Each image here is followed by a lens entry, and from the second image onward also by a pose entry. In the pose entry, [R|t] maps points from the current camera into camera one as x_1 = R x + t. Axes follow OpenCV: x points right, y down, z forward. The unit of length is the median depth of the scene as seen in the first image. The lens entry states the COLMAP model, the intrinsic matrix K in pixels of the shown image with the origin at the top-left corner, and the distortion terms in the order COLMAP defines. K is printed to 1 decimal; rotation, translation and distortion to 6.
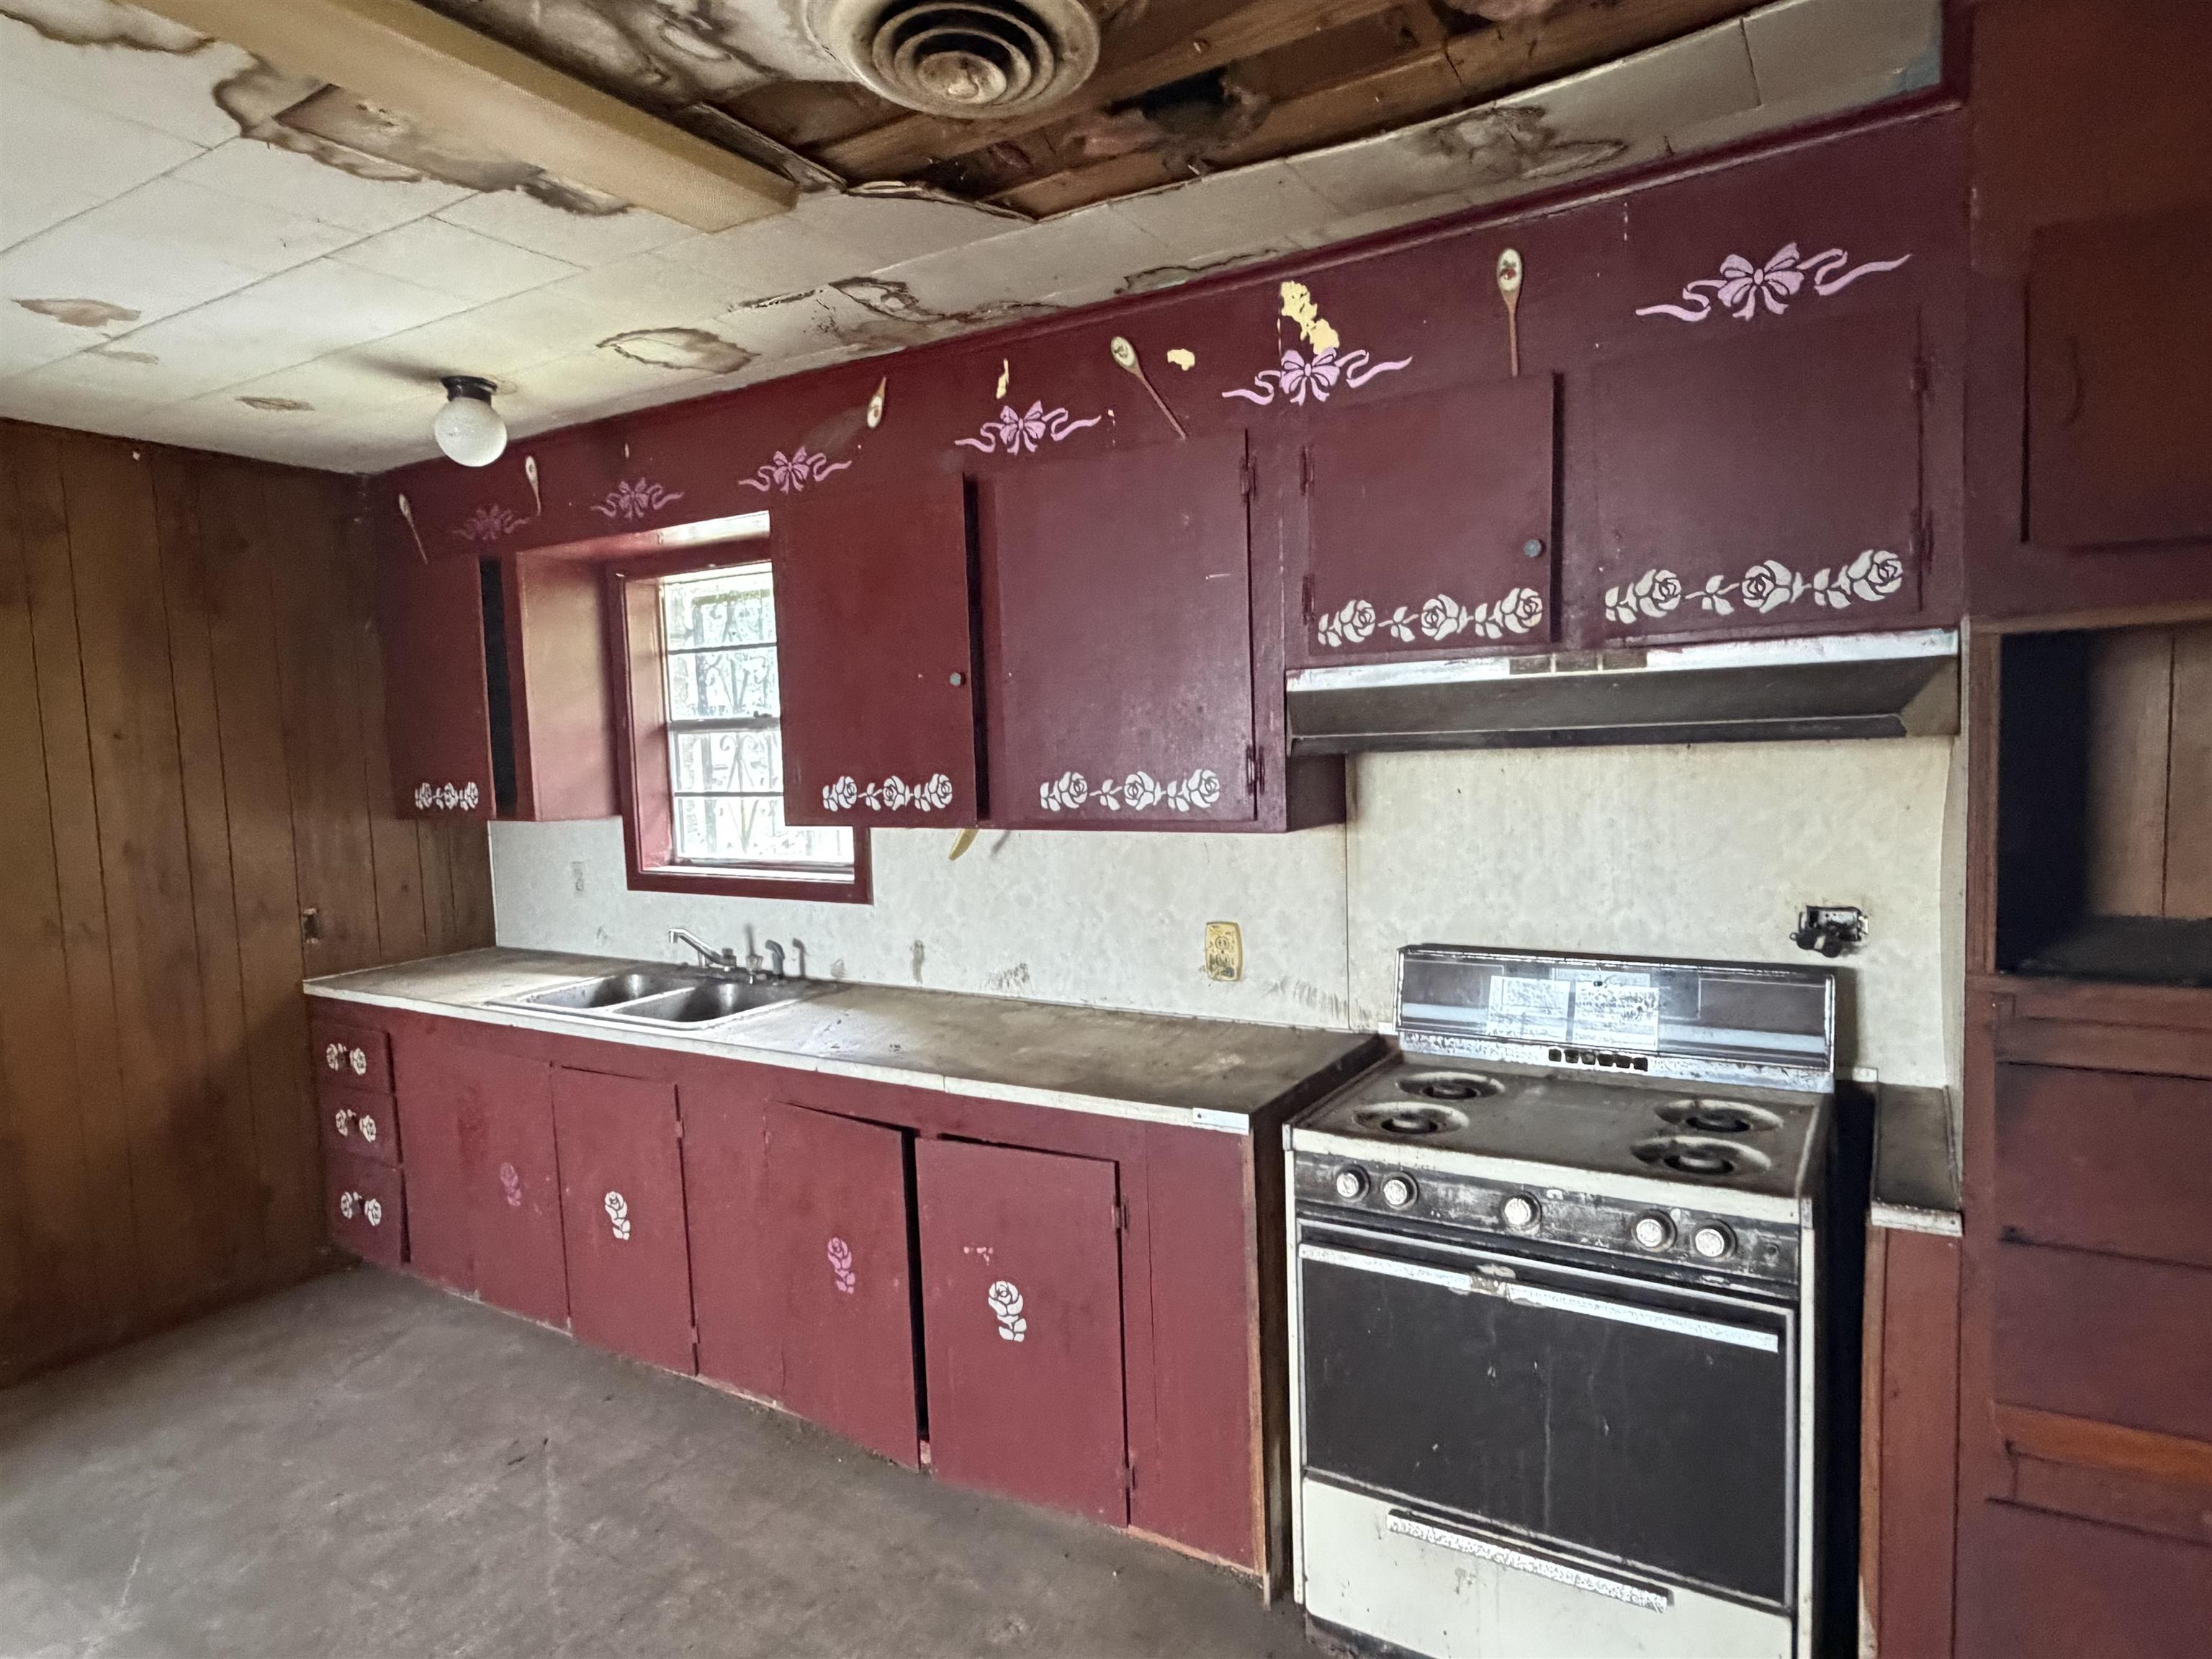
lens RADIAL K [[1288.4, 0, 1105.5], [0, 1288.4, 836.6], [0, 0, 1]] dist [-0.003080, 0.001194]
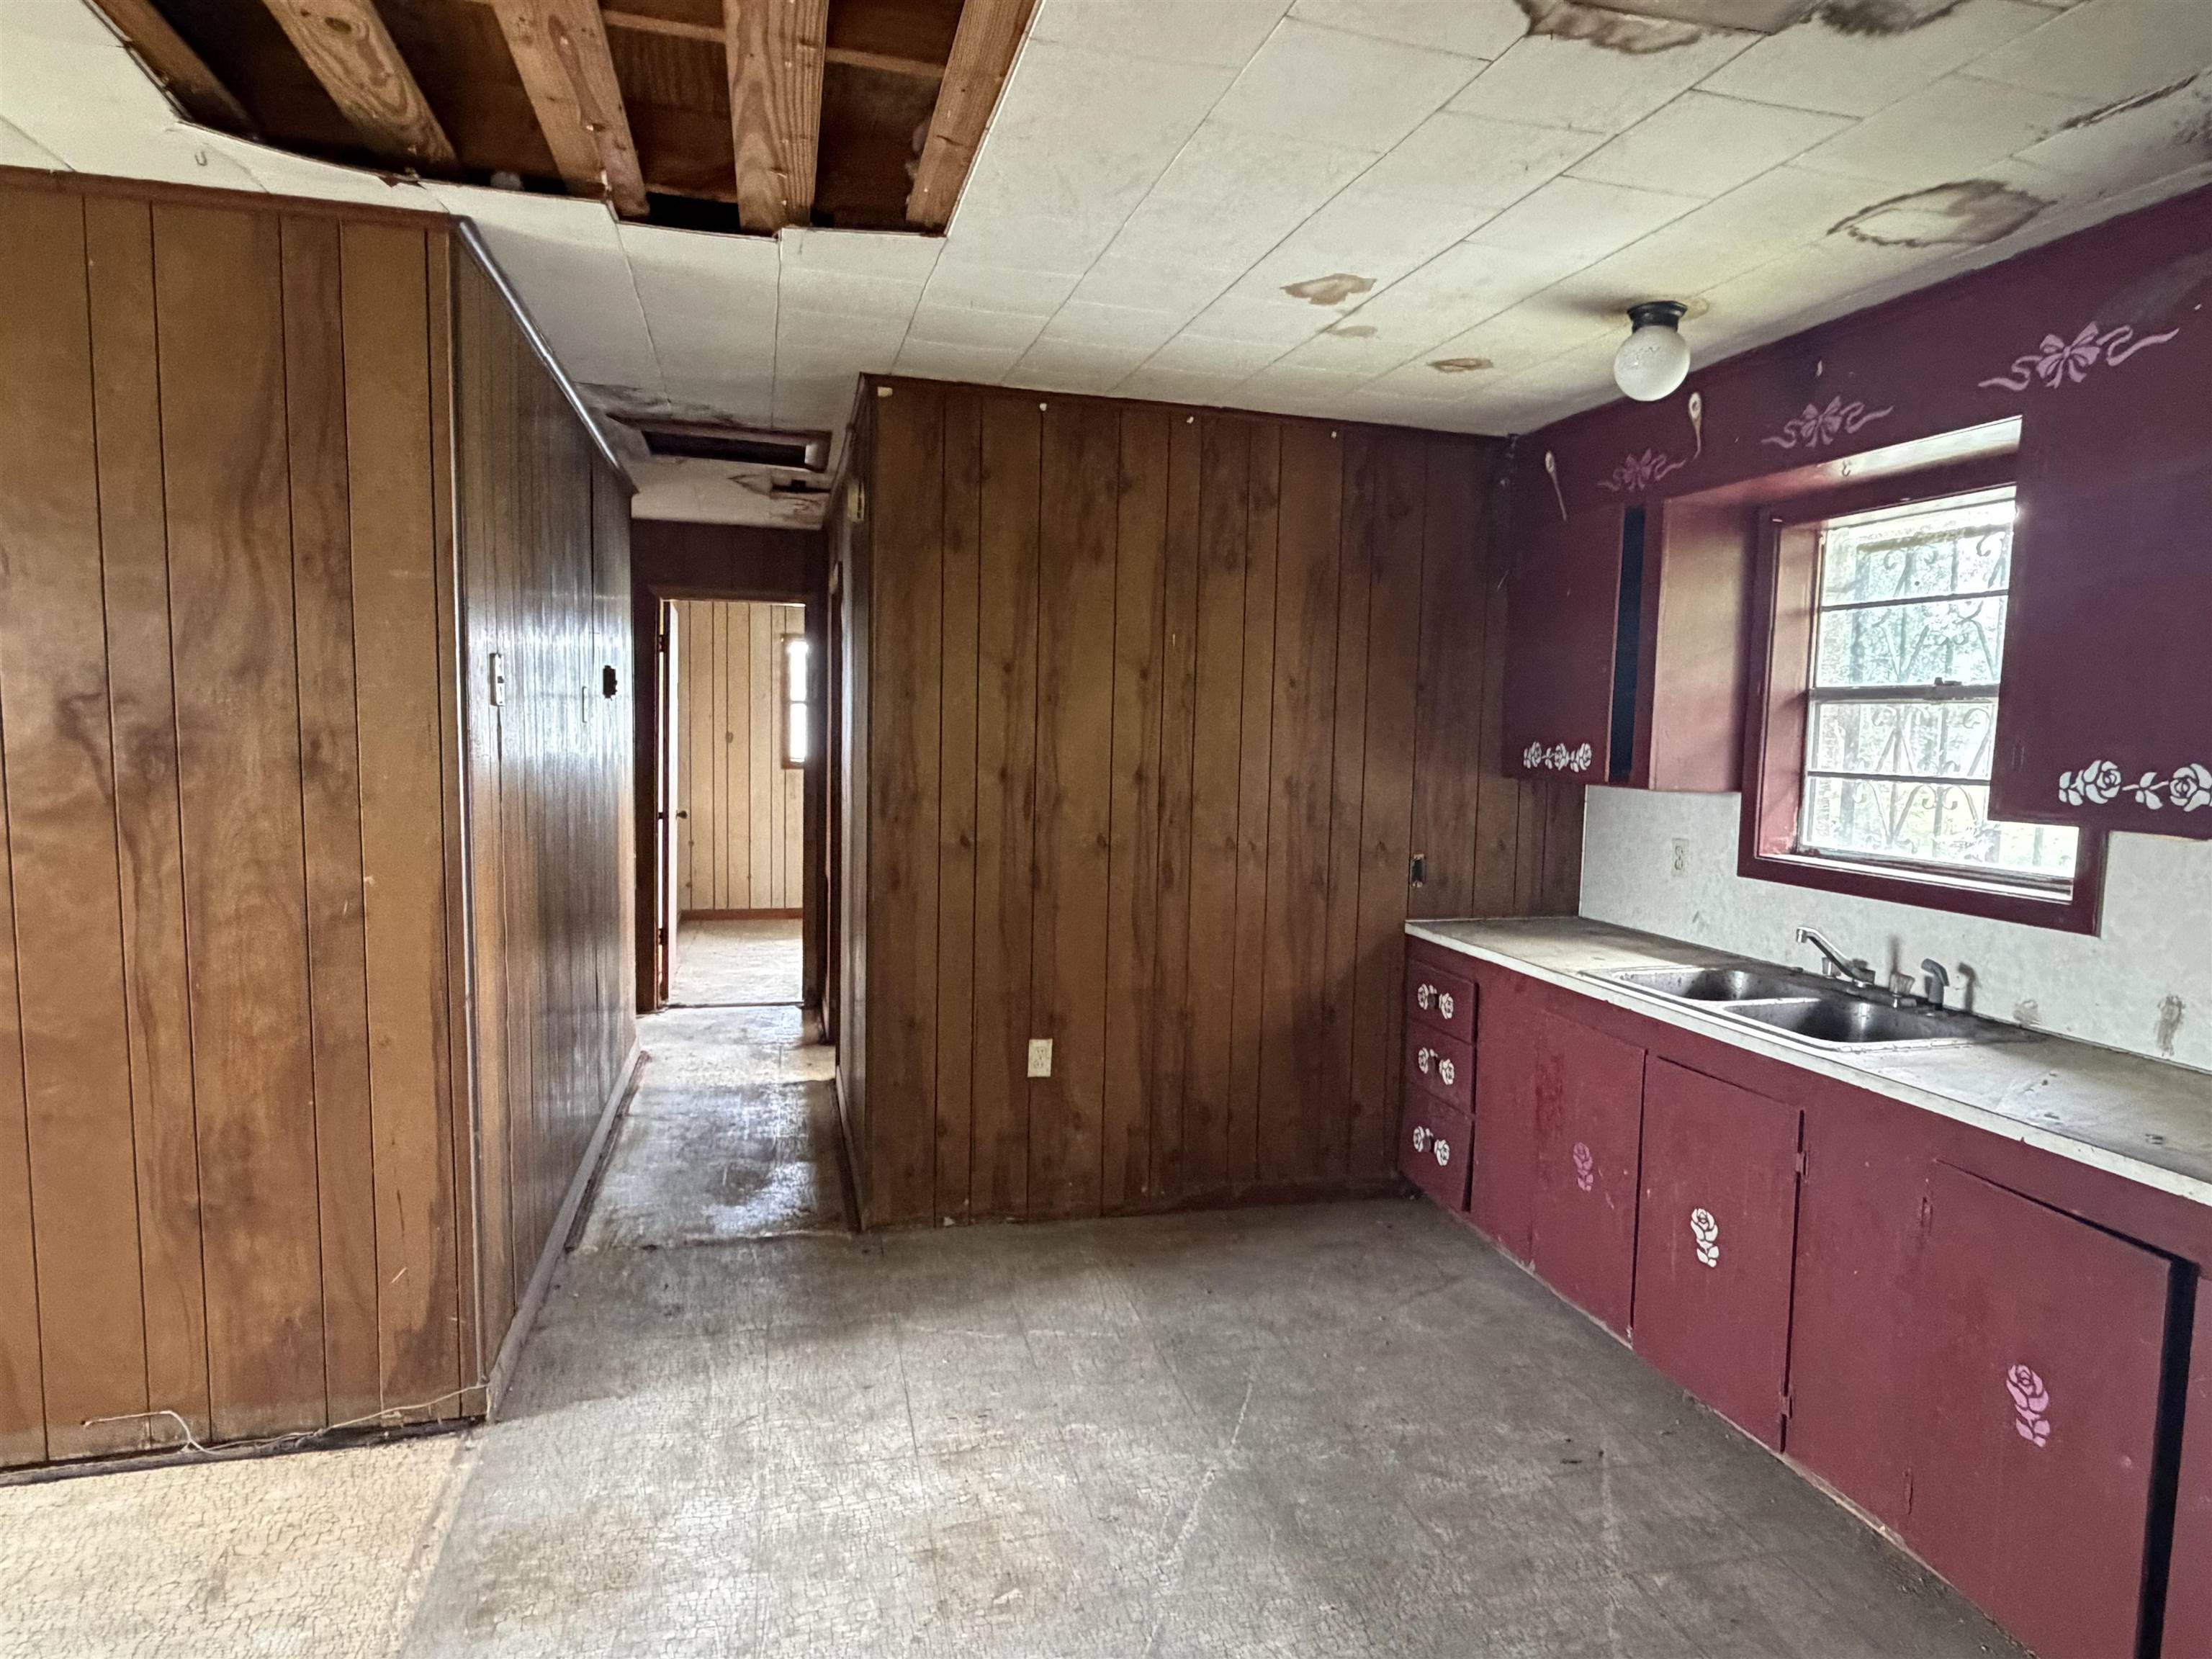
lens RADIAL K [[1288.4, 0, 1108.3], [0, 1288.4, 830.7], [0, 0, 1]] dist [-0.003080, 0.001194]
pose [[0.724146, 0.106783, -0.681330, -0.098991], [-0.102721, 0.993620, 0.046550, 0.016590], [0.681954, 0.036278, 0.730495, 0.060039]]
